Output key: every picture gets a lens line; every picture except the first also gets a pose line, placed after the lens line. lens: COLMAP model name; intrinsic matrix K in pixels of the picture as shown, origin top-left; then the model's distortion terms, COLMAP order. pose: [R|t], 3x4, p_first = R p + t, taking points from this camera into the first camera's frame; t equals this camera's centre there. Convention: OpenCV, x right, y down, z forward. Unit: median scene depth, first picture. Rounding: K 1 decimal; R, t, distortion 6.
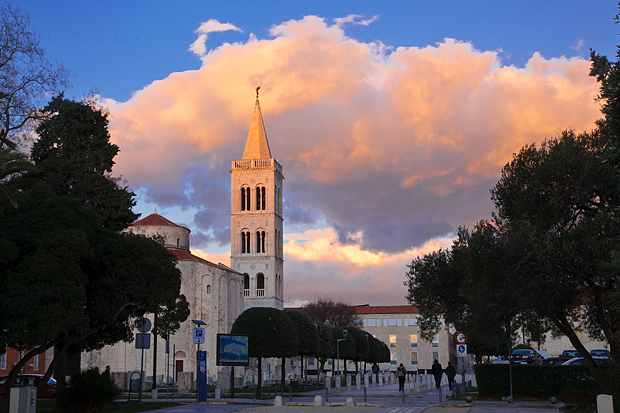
lens RADIAL K [[1362.5, 0, 278.9], [0, 1362.5, 204.1], [0, 0, 1]] dist [0.380496, 0.000000]
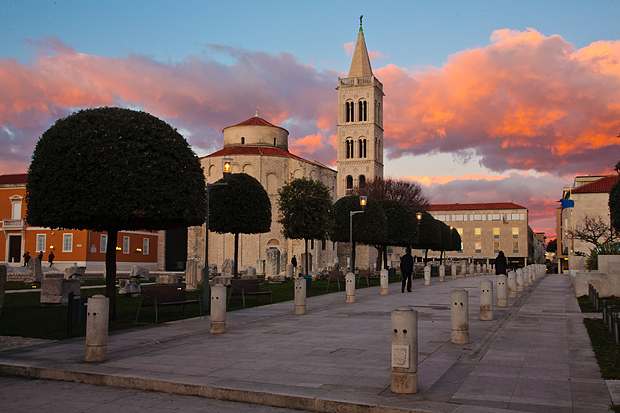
lens RADIAL K [[799.9, 0, 301.3], [0, 799.9, 214.7], [0, 0, 1]] dist [0.104904, 0.000000]
pose [[0.989221, 0.001114, -0.146428, 0.035406], [0.009094, 0.997573, 0.069027, 0.036534], [0.146149, -0.069614, 0.986810, 0.312574]]
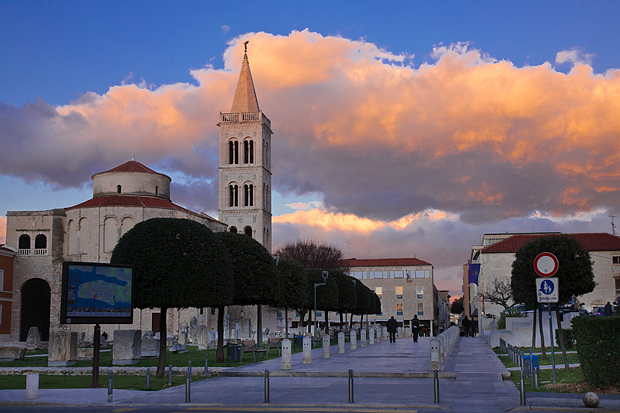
lens RADIAL K [[1083.0, 0, 331.2], [0, 1083.0, 211.5], [0, 0, 1]] dist [0.275785, 0.000000]
pose [[0.999049, 0.001009, 0.043584, 0.012648], [-0.001920, 0.999780, 0.020869, 0.022929], [-0.043554, -0.020932, 0.998832, 0.199900]]
